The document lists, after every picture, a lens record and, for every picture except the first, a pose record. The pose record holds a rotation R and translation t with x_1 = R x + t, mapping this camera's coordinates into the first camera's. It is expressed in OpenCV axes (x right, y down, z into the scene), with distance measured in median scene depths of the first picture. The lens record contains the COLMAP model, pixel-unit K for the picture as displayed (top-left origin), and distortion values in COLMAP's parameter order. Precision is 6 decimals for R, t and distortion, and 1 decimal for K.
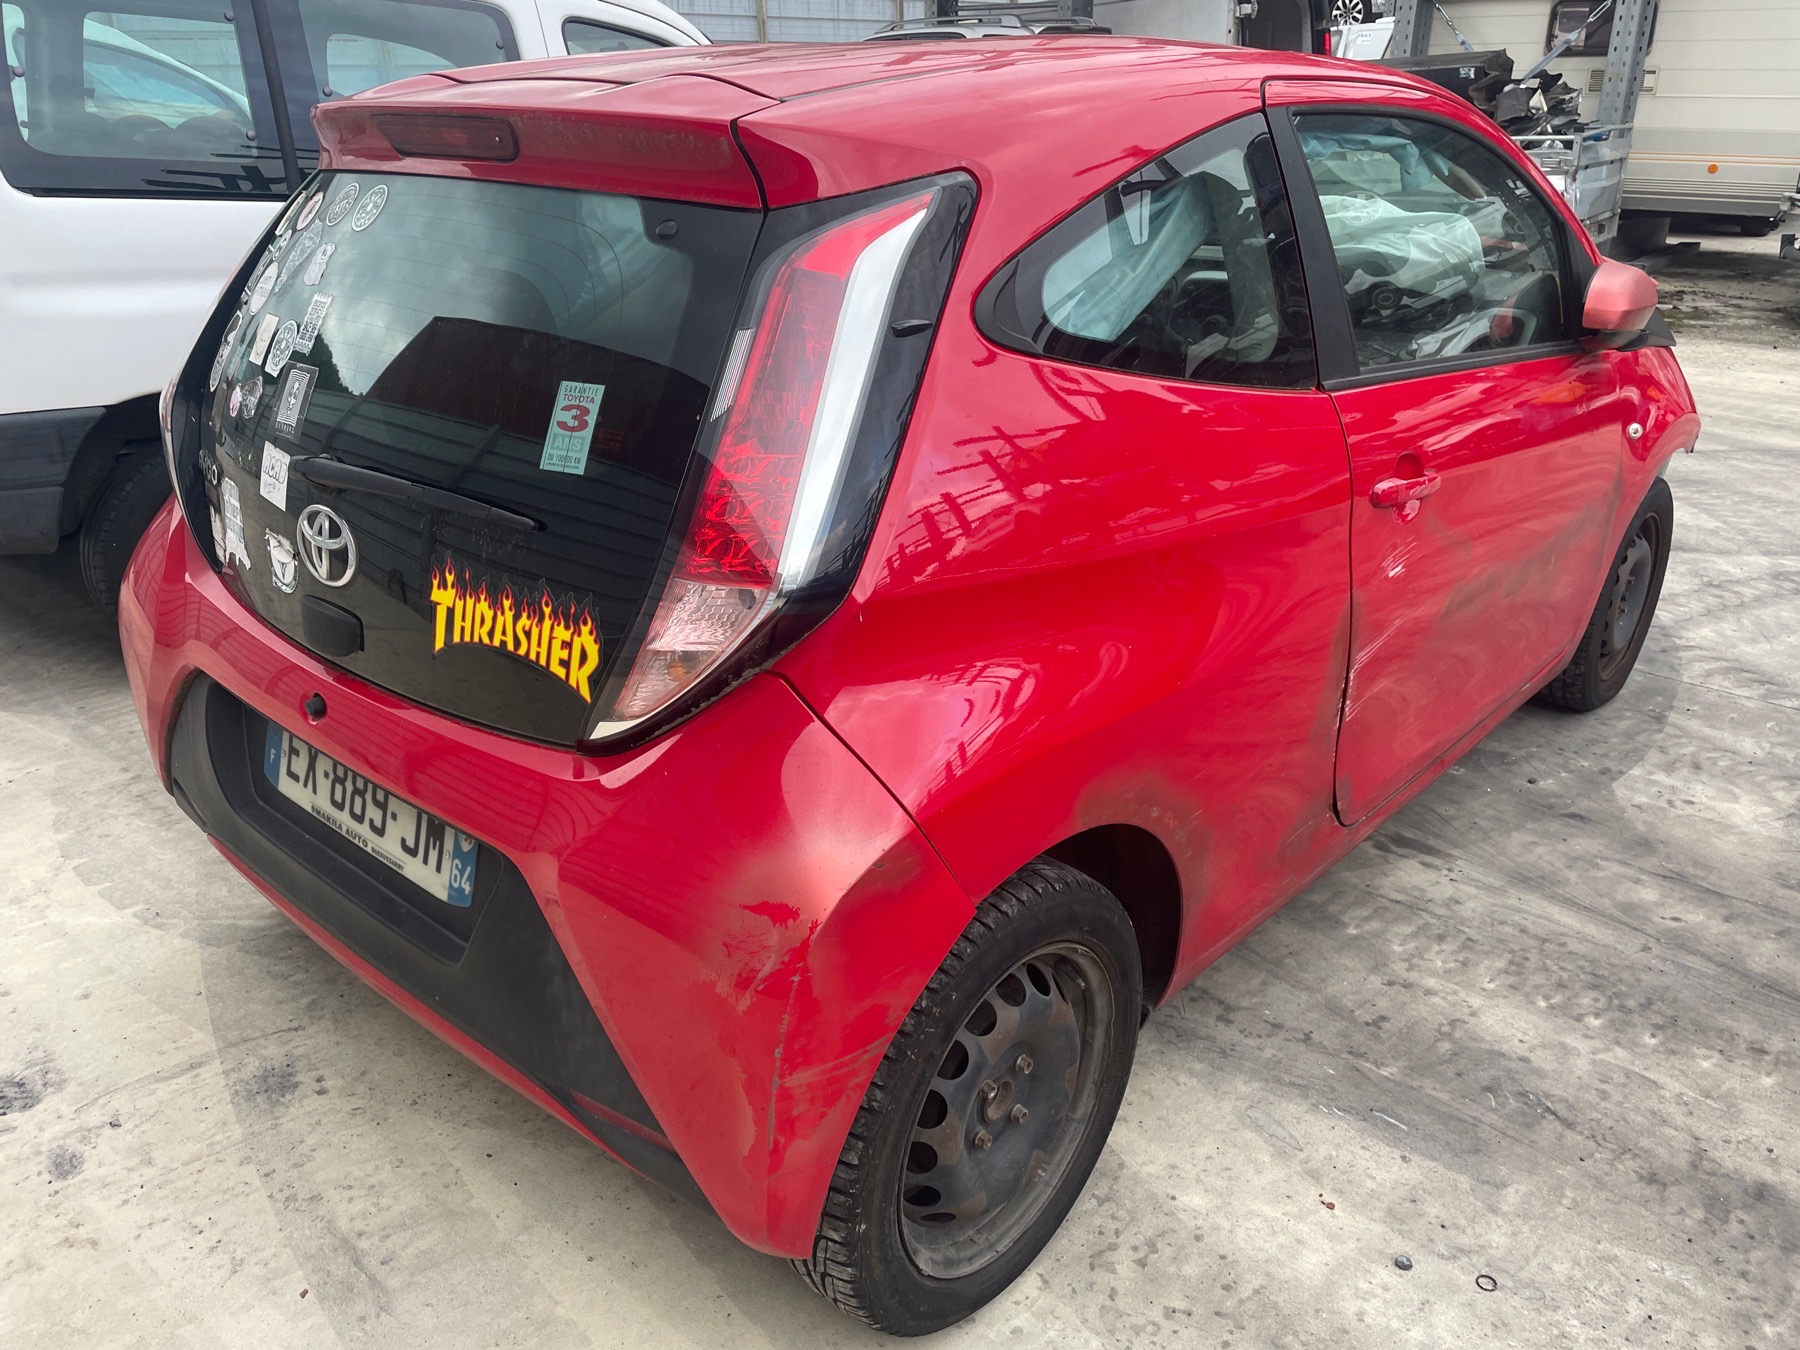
lens RADIAL K [[1390.6, 0, 900.0], [0, 1390.6, 675.0], [0, 0, 1]] dist [-0.008294, -0.015208]
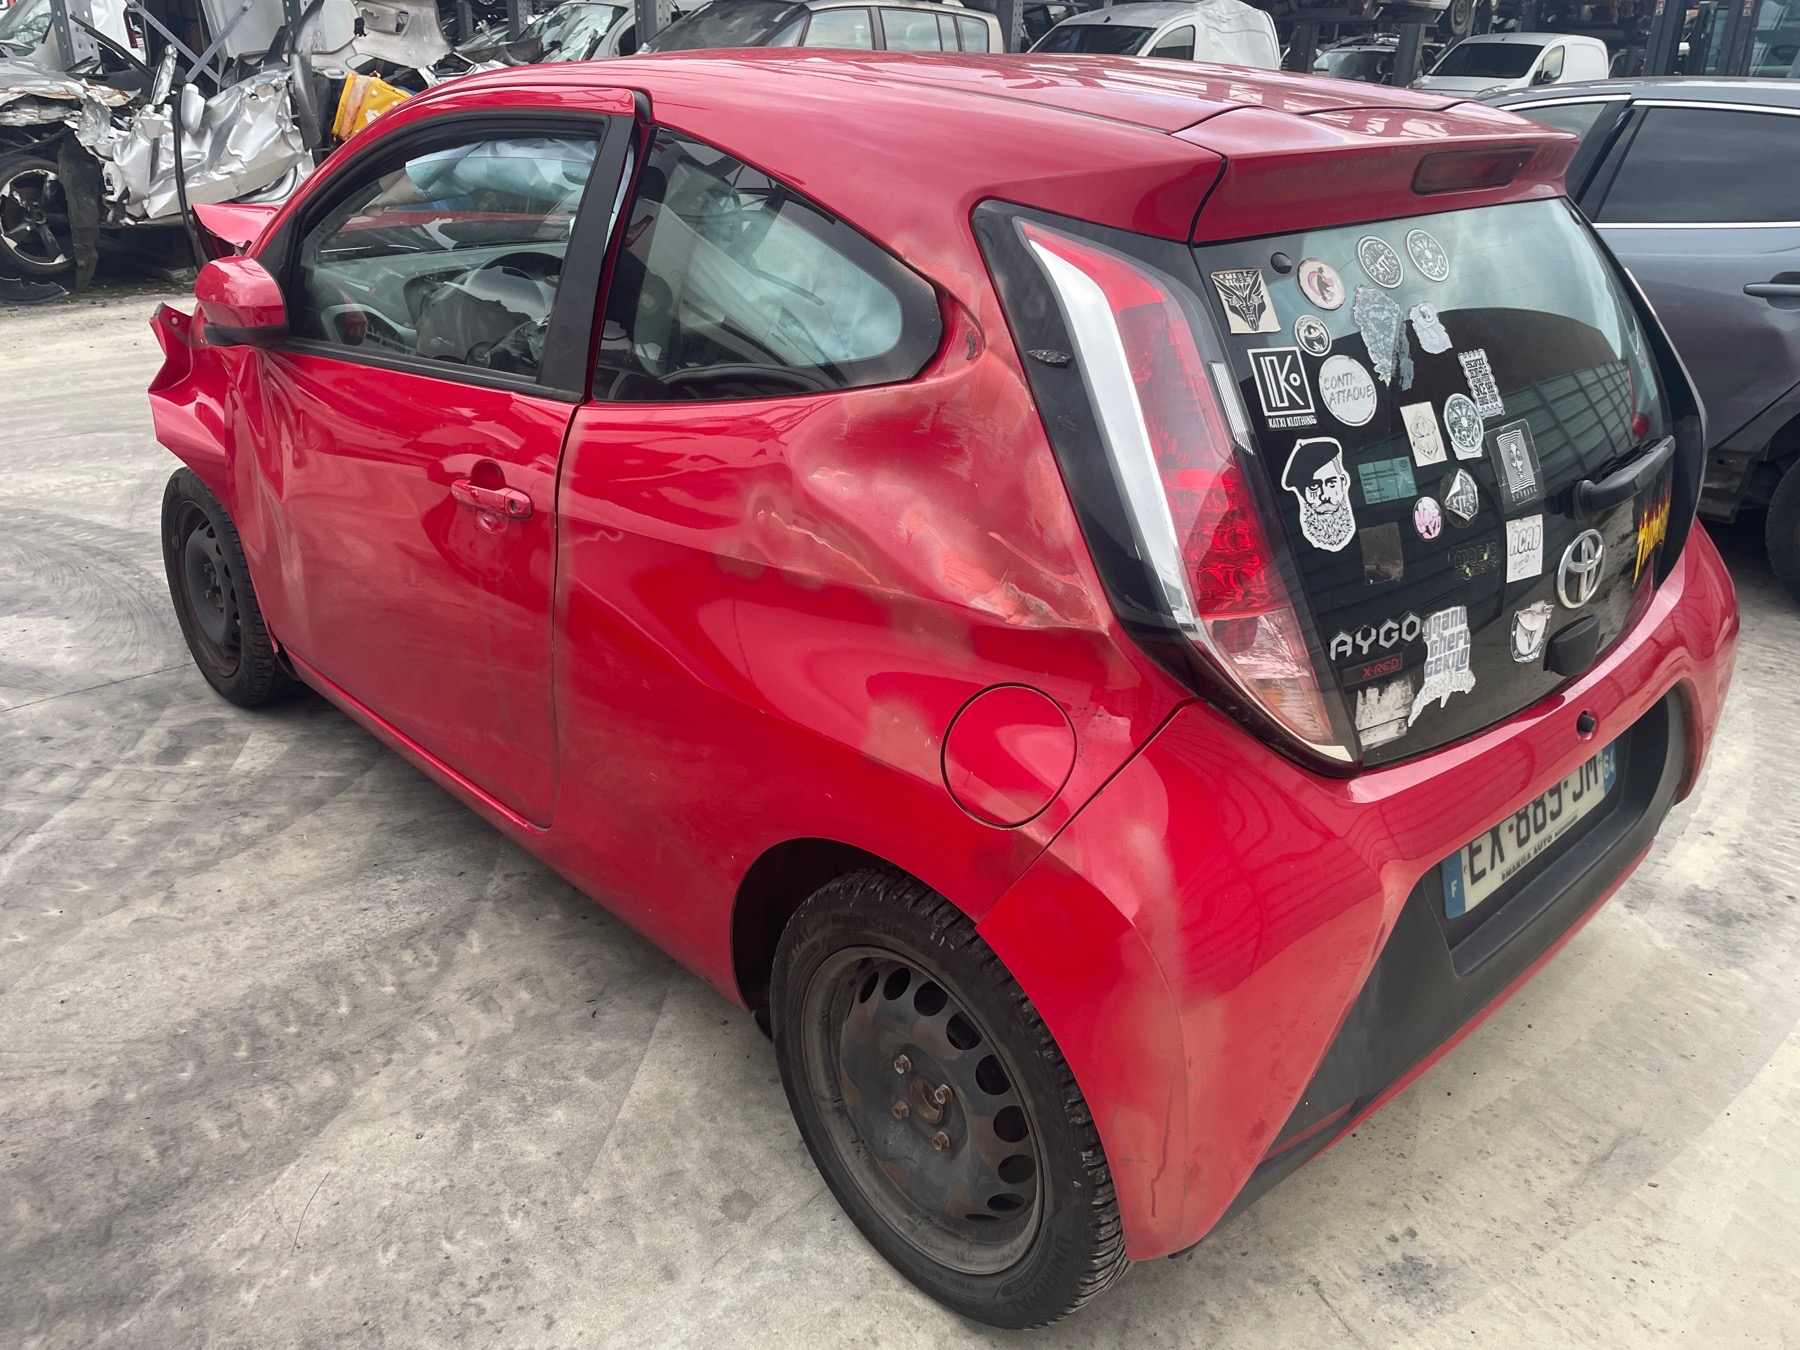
lens RADIAL K [[1390.6, 0, 900.0], [0, 1390.6, 675.0], [0, 0, 1]] dist [-0.008294, -0.015208]
pose [[0.059119, -0.397920, 0.915513, -1.296314], [0.371649, 0.859962, 0.349776, -0.525294], [-0.926489, 0.319571, 0.198726, 1.171519]]
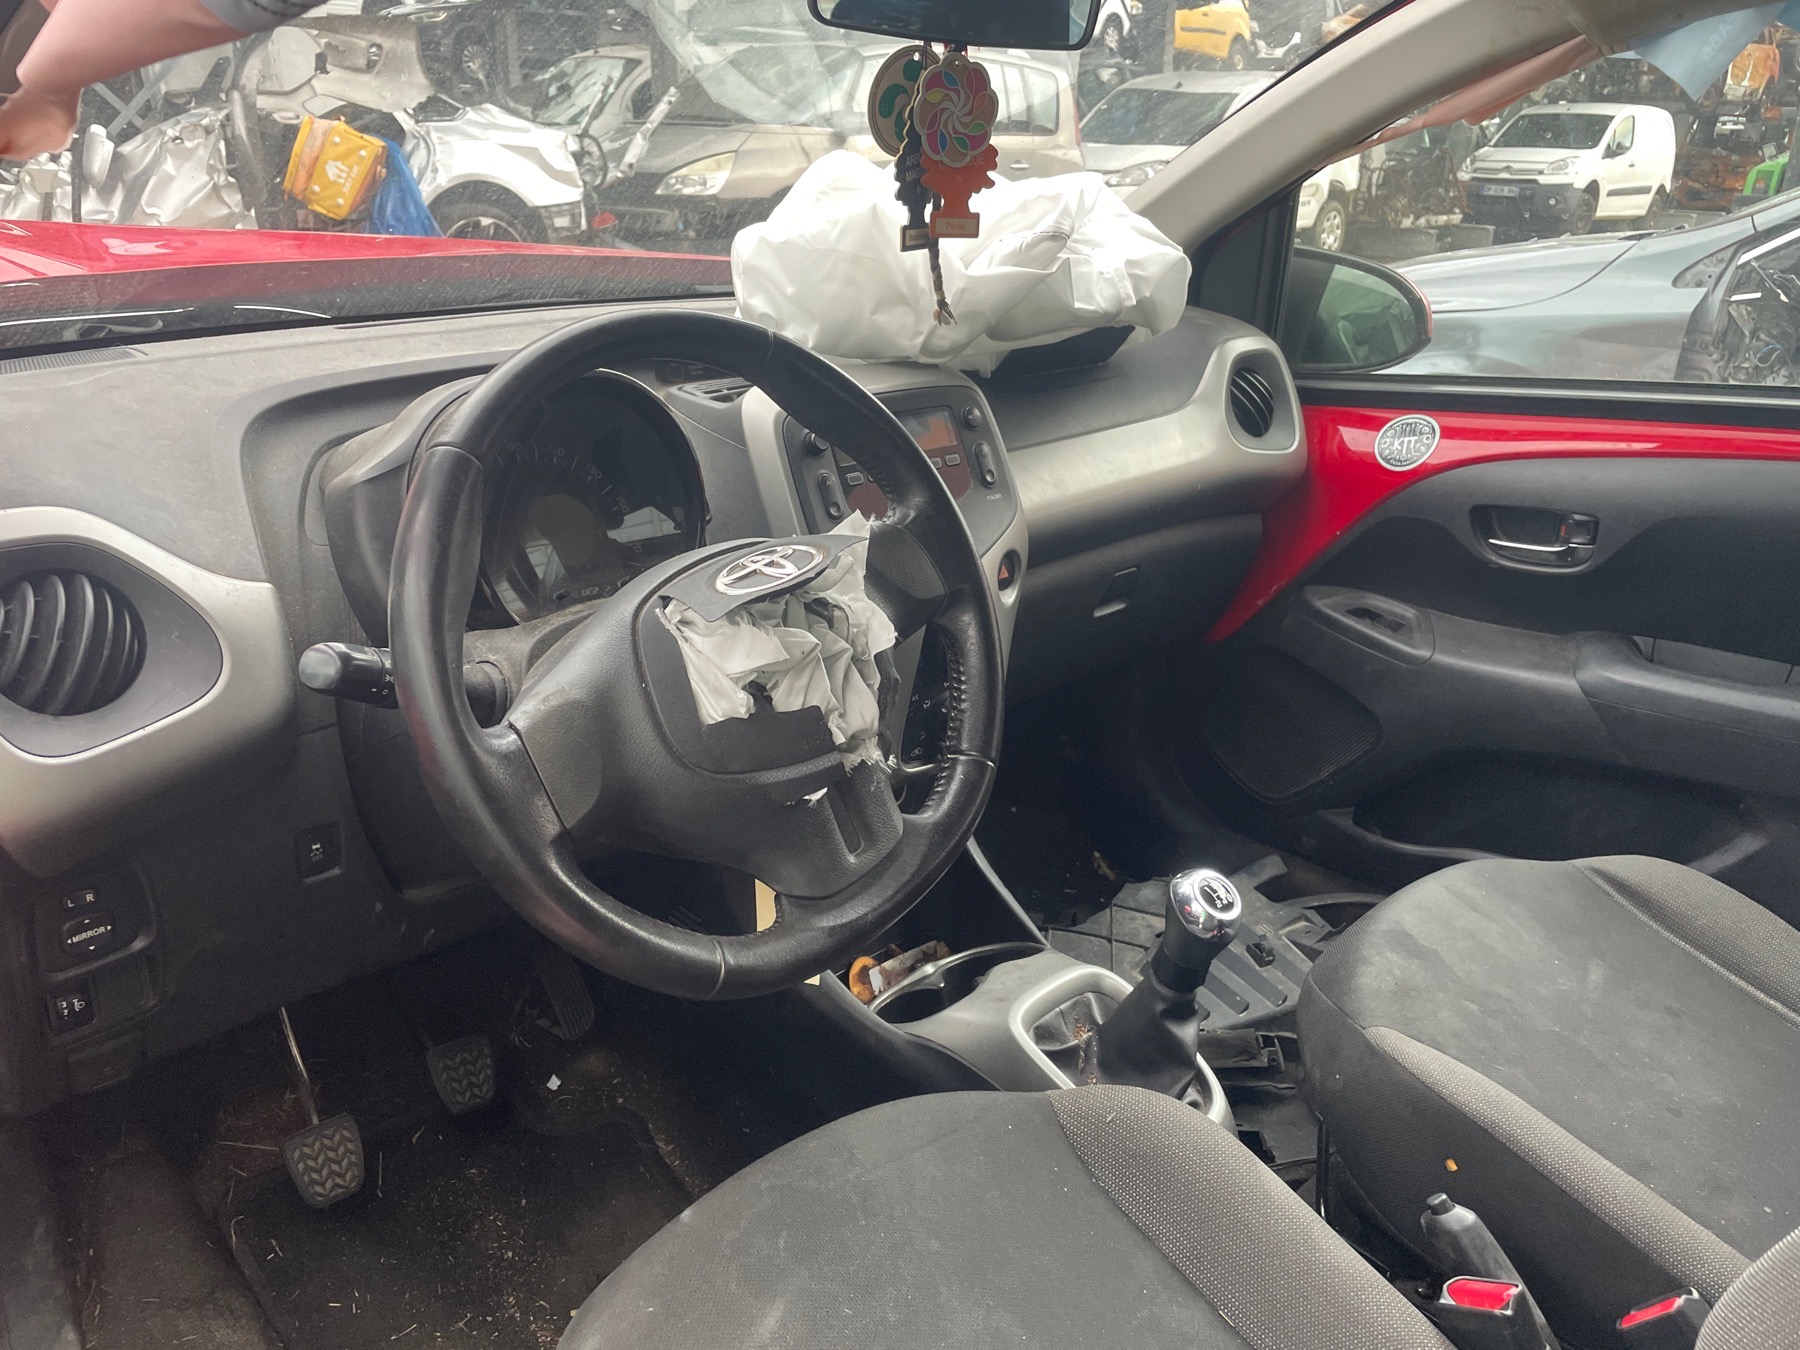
lens RADIAL K [[1390.6, 0, 900.0], [0, 1390.6, 675.0], [0, 0, 1]] dist [-0.008294, -0.015208]
pose [[0.044852, -0.343397, 0.938119, -1.218439], [0.376035, 0.875800, 0.302607, -0.526531], [-0.925519, 0.339193, 0.168411, 1.201905]]
